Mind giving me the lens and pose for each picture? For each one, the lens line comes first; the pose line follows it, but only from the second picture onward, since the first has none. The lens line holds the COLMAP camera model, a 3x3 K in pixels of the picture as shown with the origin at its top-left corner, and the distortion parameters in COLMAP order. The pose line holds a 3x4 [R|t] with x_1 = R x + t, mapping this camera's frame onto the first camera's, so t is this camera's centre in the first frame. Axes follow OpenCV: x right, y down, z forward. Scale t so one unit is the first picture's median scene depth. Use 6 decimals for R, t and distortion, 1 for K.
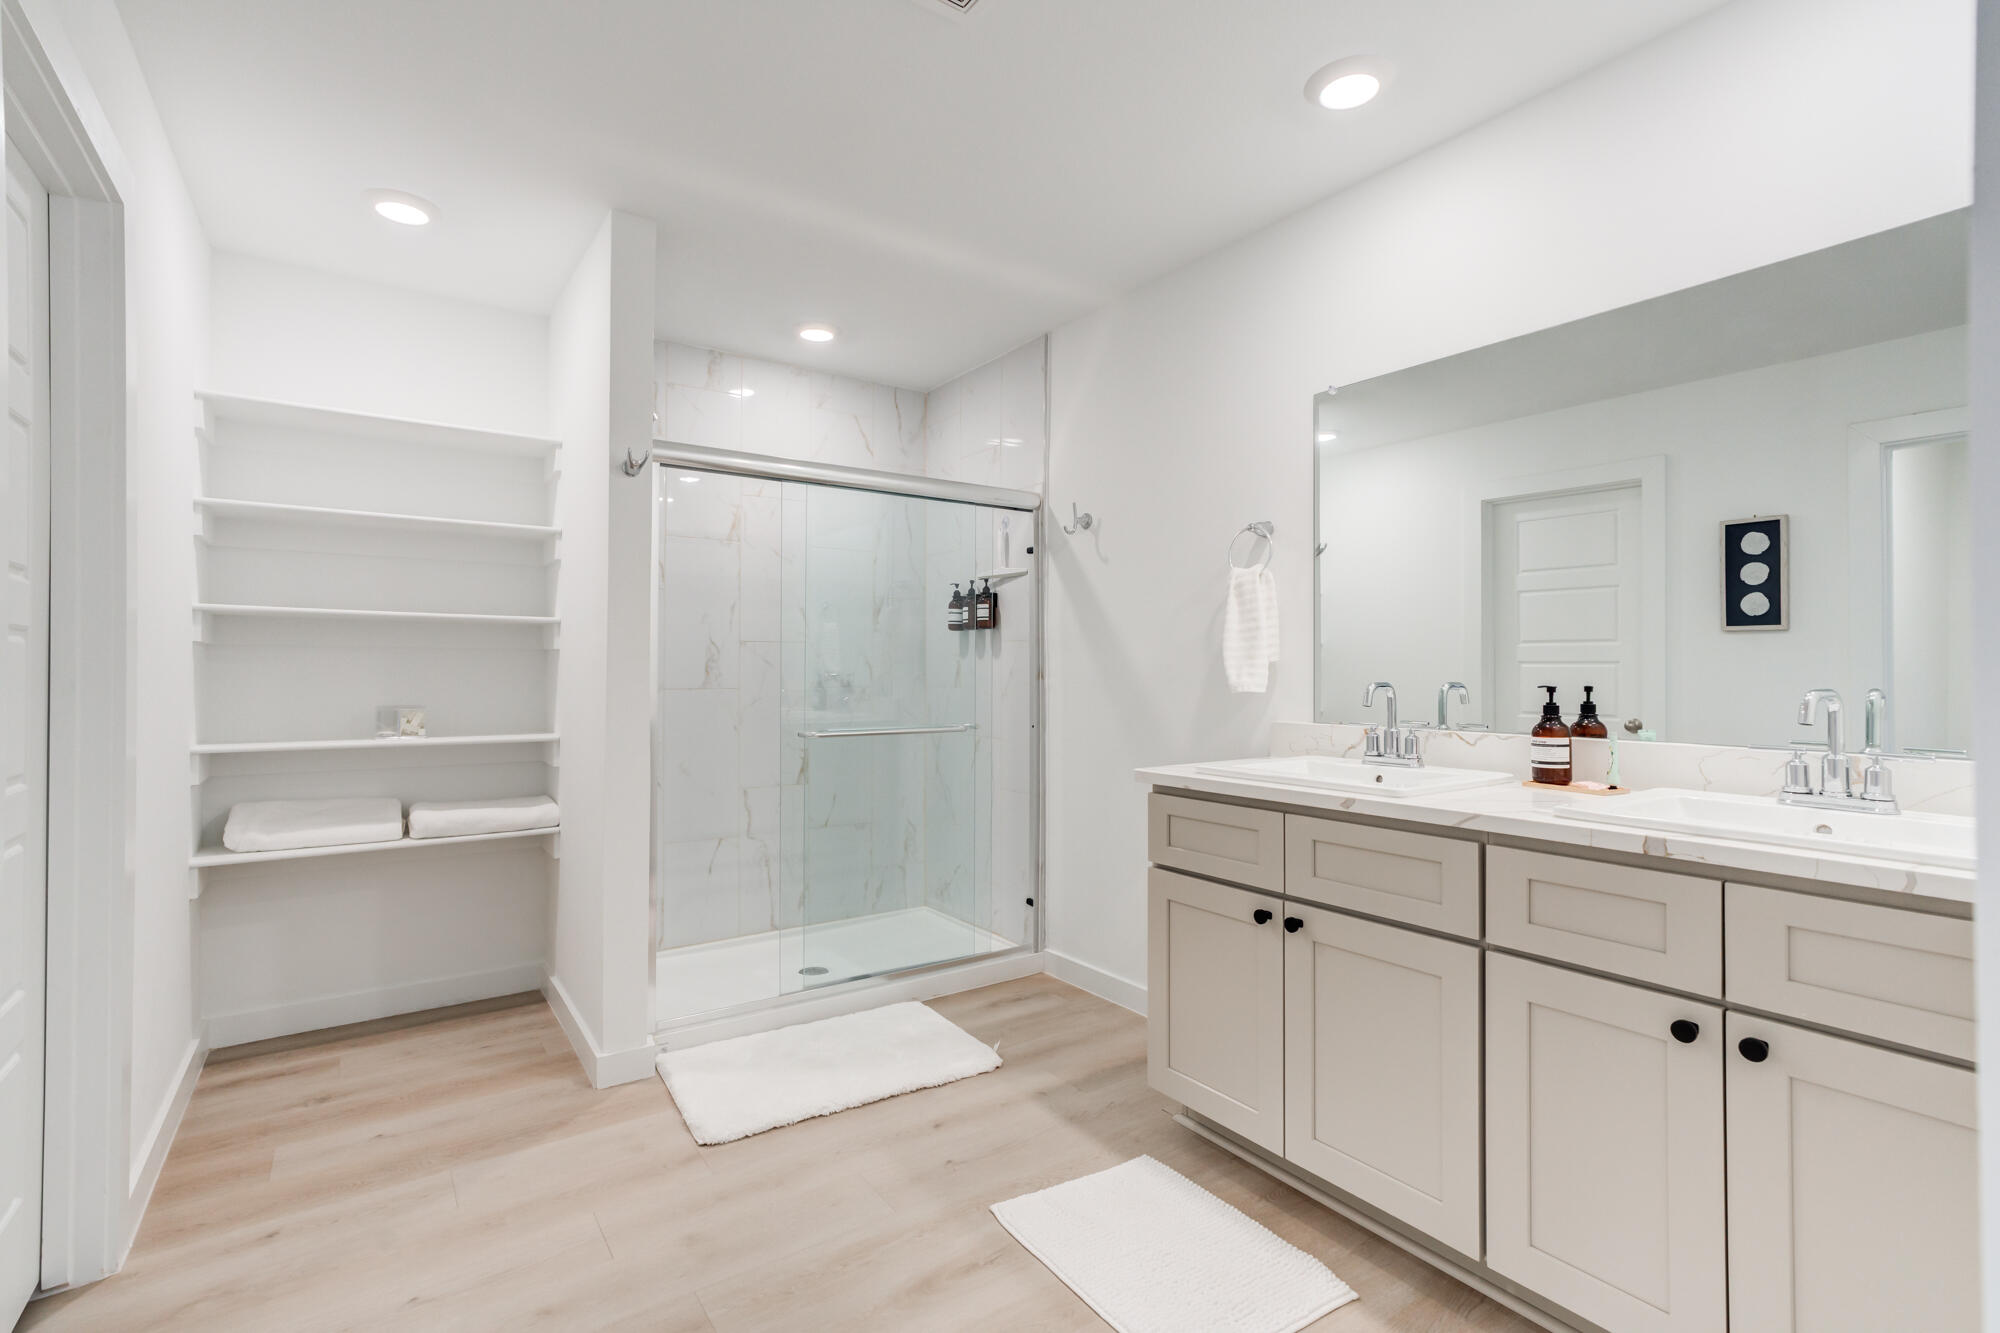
lens RADIAL K [[916.7, 0, 1000.0], [0, 916.7, 666.5], [0, 0, 1]] dist [-0.021420, 0.000334]
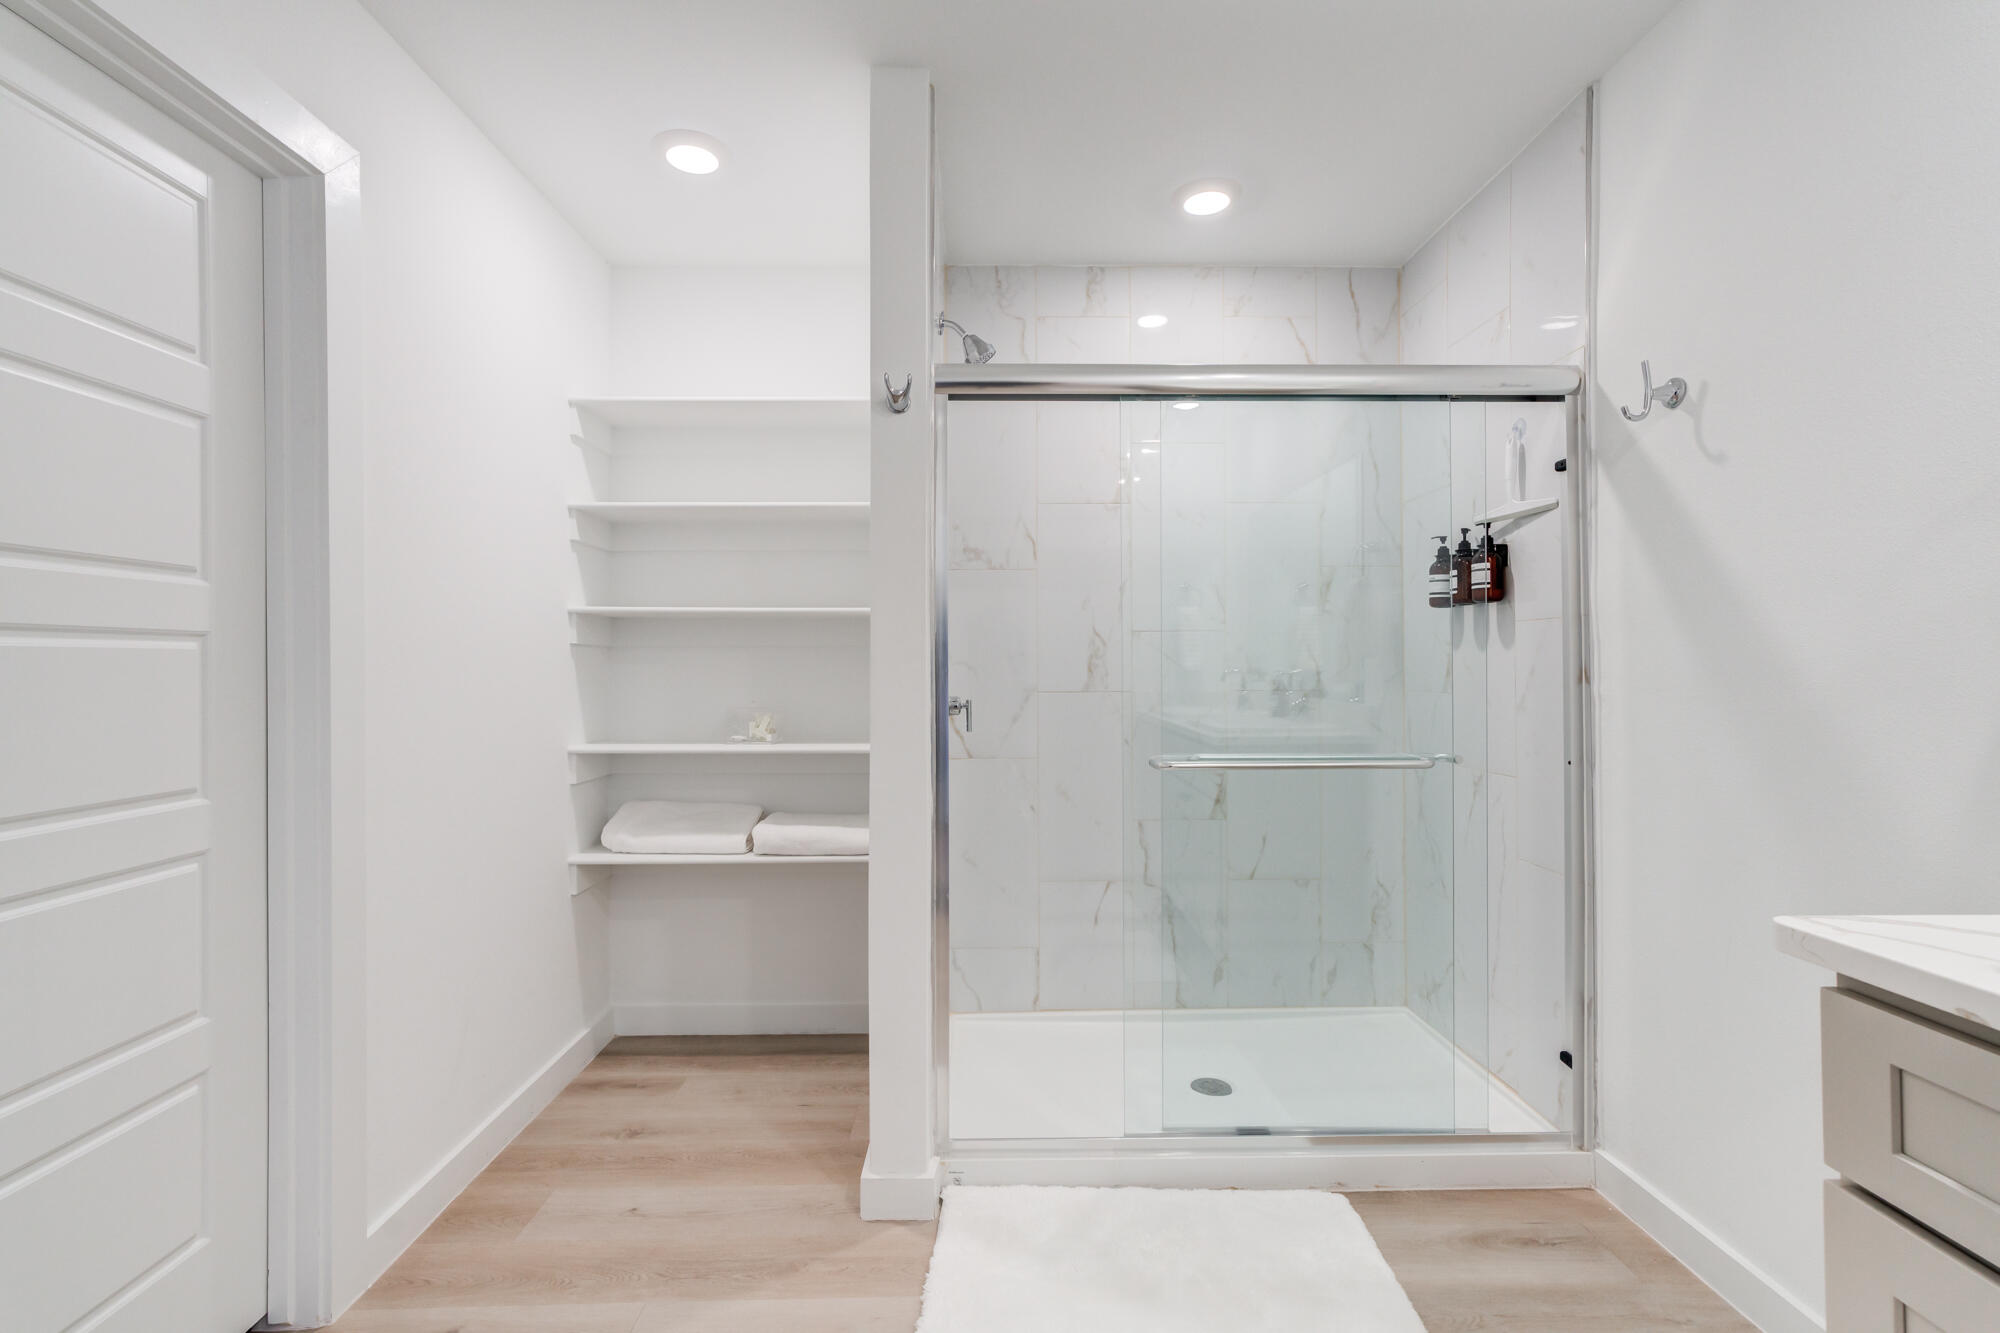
lens RADIAL K [[903.1, 0, 991.6], [0, 903.1, 659.1], [0, 0, 1]] dist [-0.019856, 0.013934]
pose [[0.823629, -0.007932, -0.567074, 0.058999], [0.007866, 0.999966, -0.002562, -0.003096], [0.567074, -0.002350, 0.823663, 0.321201]]
